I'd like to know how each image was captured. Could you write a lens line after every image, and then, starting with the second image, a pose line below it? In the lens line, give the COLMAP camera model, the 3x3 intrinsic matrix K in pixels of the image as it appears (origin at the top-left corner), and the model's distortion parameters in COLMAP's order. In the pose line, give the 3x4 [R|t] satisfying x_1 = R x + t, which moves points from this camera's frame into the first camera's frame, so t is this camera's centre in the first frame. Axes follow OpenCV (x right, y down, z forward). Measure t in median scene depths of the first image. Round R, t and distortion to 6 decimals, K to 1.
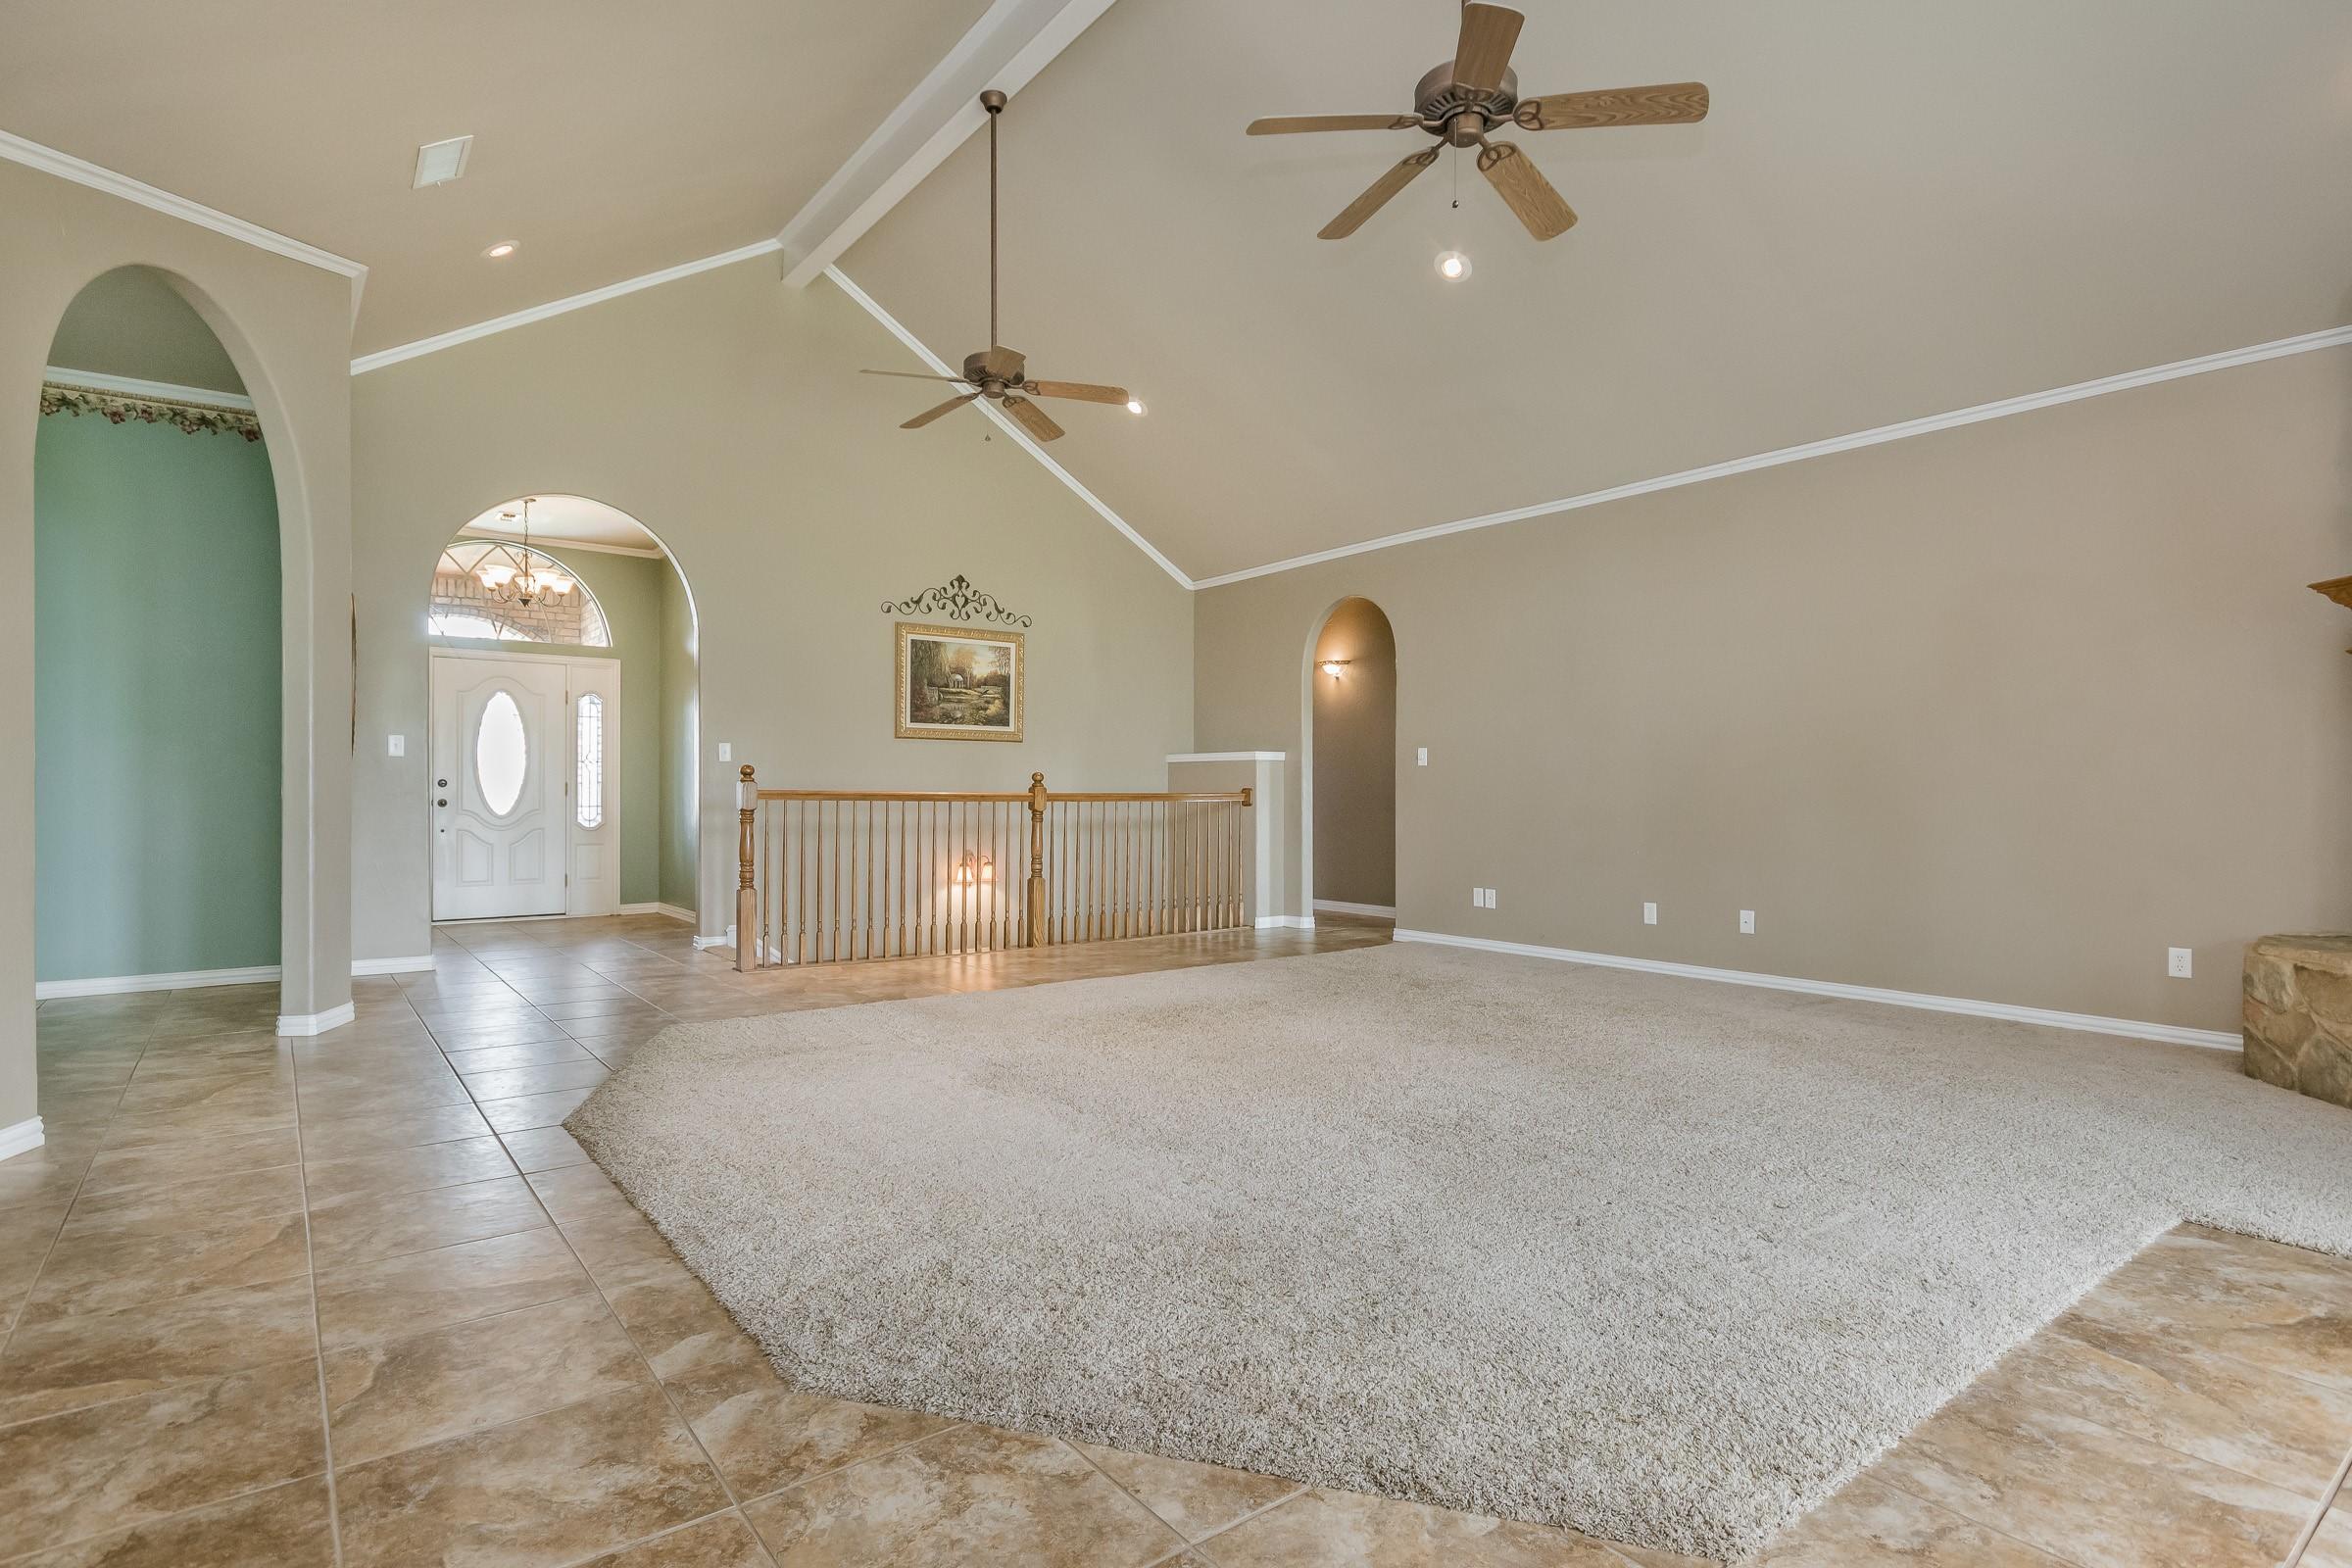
lens RADIAL K [[1198.7, 0, 1191.0], [0, 1198.7, 788.7], [0, 0, 1]] dist [0.000242, -0.000082]
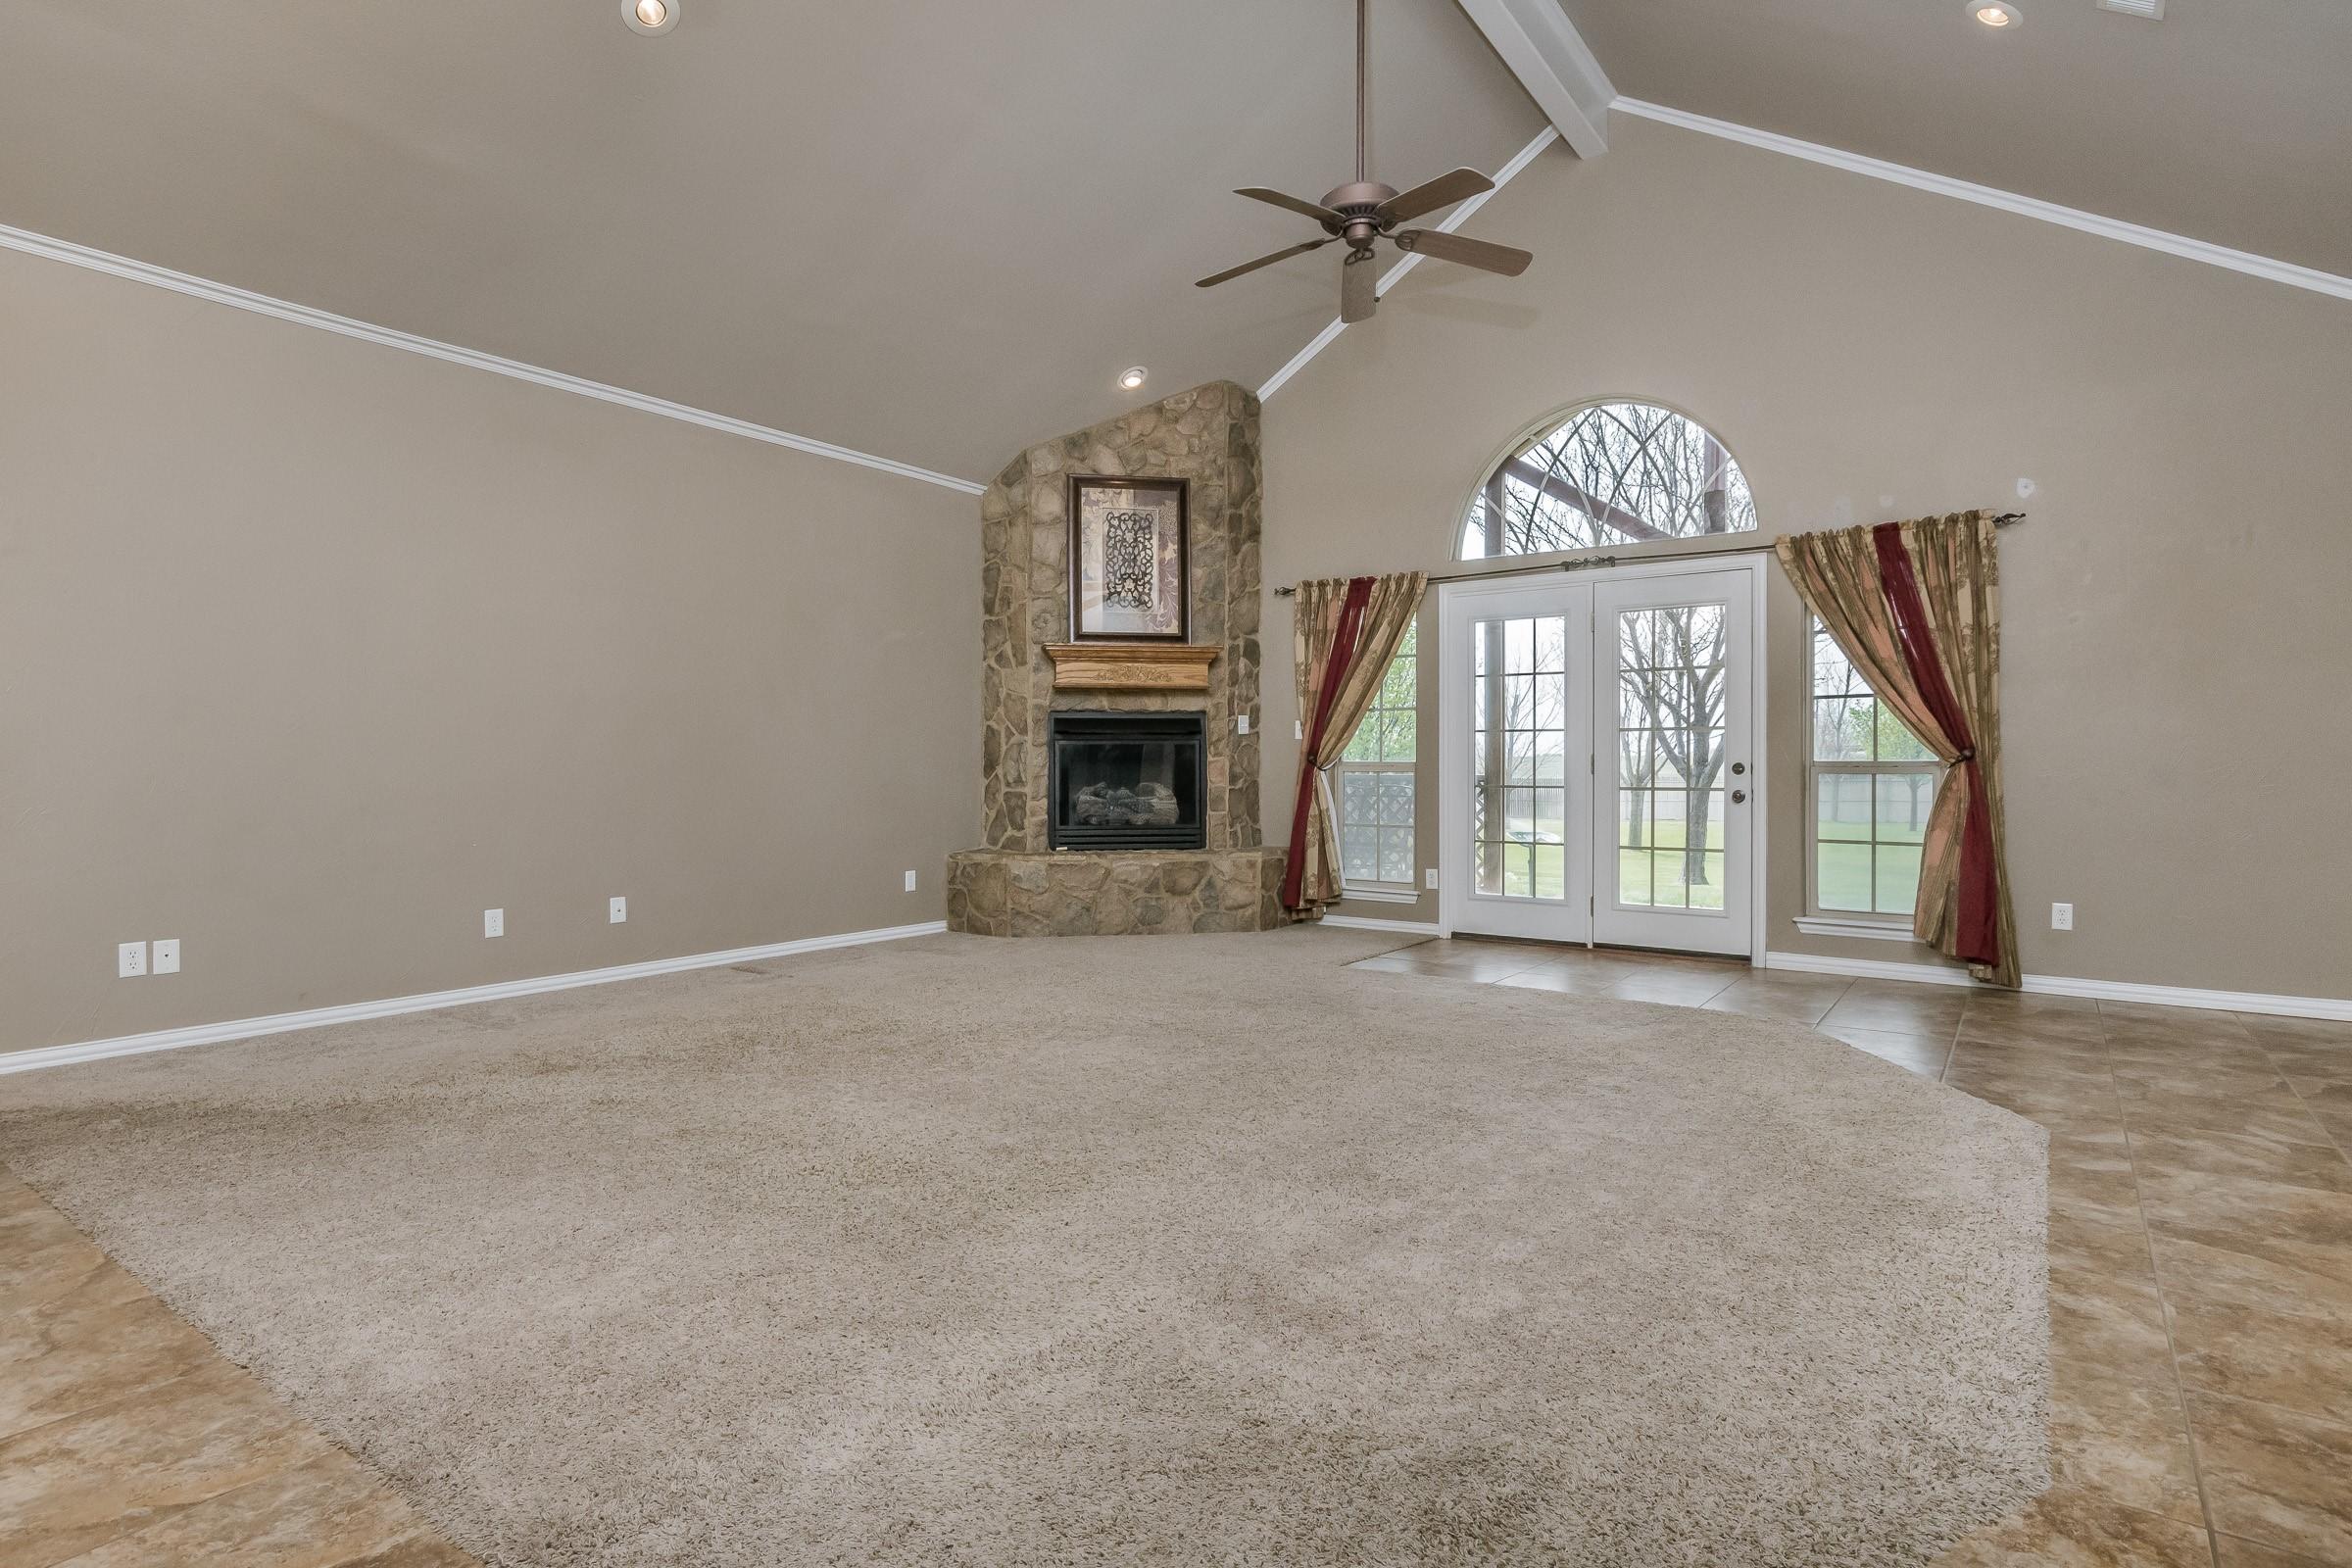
lens RADIAL K [[1198.7, 0, 1184.2], [0, 1198.7, 772.9], [0, 0, 1]] dist [0.000242, -0.000082]
pose [[-0.290370, -0.011772, 0.956842, -1.281192], [-0.004592, 0.999930, 0.010909, -0.006128], [-0.956904, -0.001226, -0.290403, 2.149687]]
